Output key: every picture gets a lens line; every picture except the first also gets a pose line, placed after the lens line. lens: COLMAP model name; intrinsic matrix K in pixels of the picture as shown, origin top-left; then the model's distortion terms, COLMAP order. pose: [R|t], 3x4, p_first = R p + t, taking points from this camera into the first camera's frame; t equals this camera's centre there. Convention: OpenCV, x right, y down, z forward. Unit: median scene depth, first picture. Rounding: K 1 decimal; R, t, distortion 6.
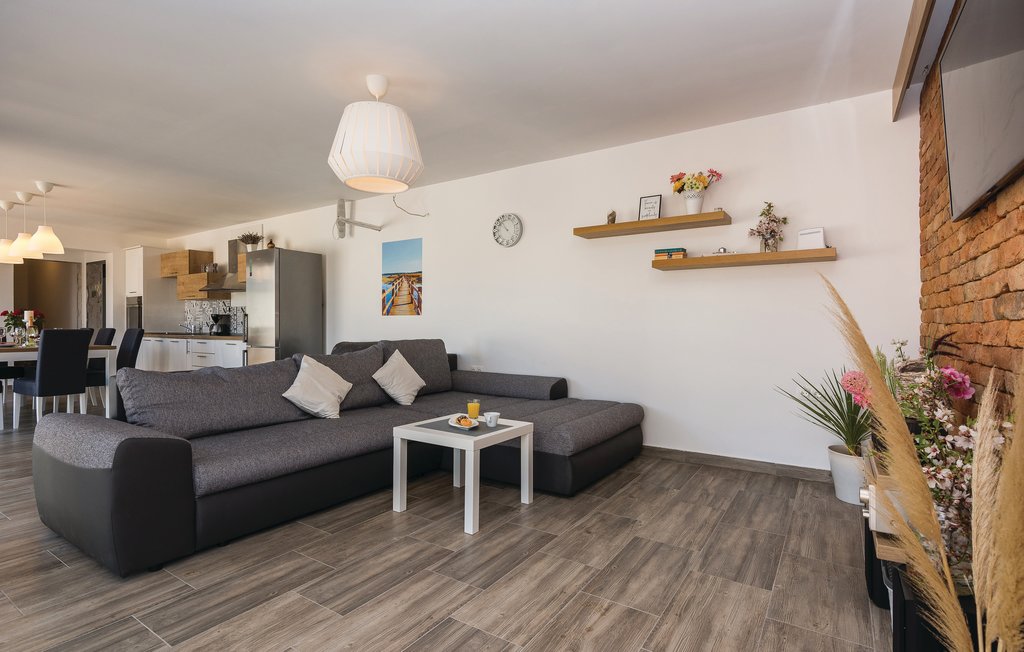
lens RADIAL K [[497.3, 0, 480.5], [0, 497.3, 331.7], [0, 0, 1]] dist [-0.002158, 0.002769]
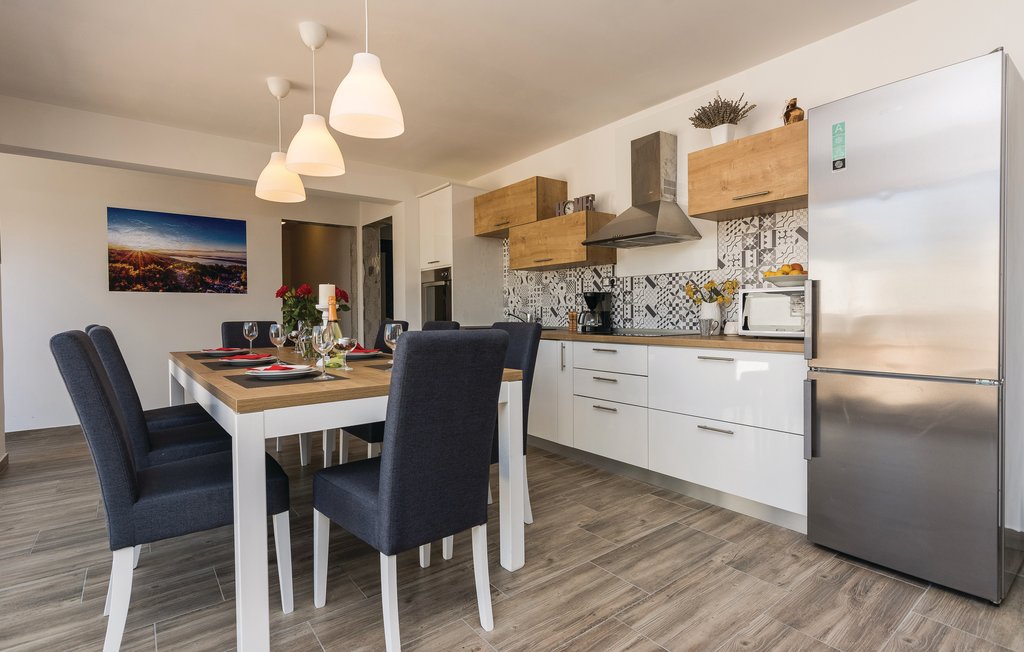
lens RADIAL K [[497.3, 0, 479.0], [0, 497.3, 325.3], [0, 0, 1]] dist [-0.002158, 0.002769]
pose [[0.939027, -0.005370, -0.343802, -0.454025], [0.009647, 0.999896, 0.010730, -0.006845], [0.343708, -0.013393, 0.938981, 0.455568]]
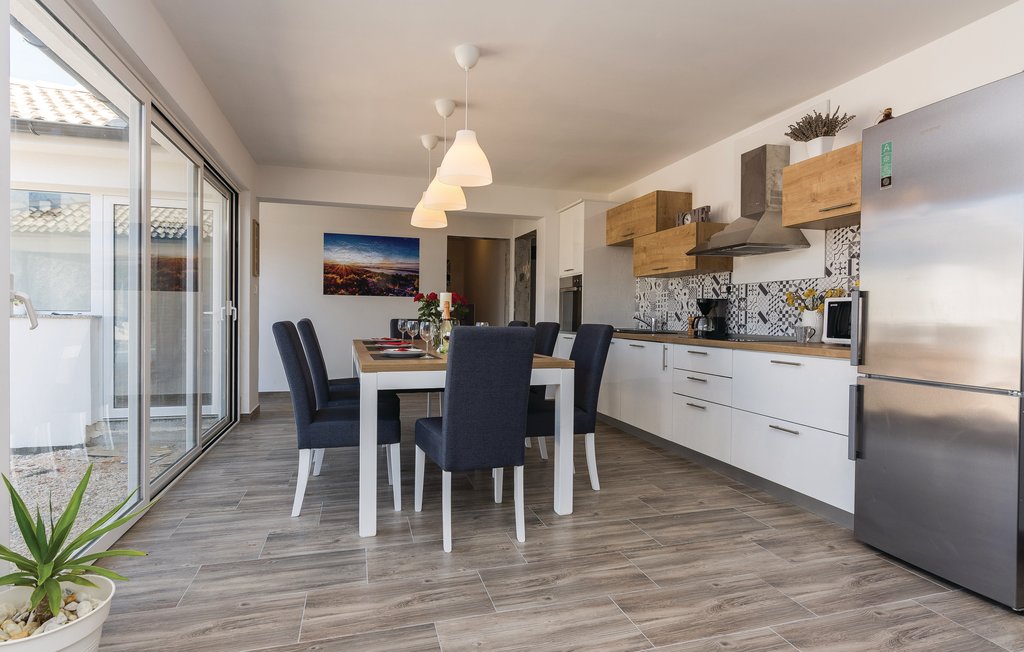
lens RADIAL K [[497.3, 0, 497.3], [0, 497.3, 324.2], [0, 0, 1]] dist [-0.002158, 0.002769]
pose [[0.777753, 0.014376, -0.628405, -0.357476], [-0.014603, 0.999882, 0.004801, -0.005865], [0.628400, 0.005442, 0.777872, 0.416504]]
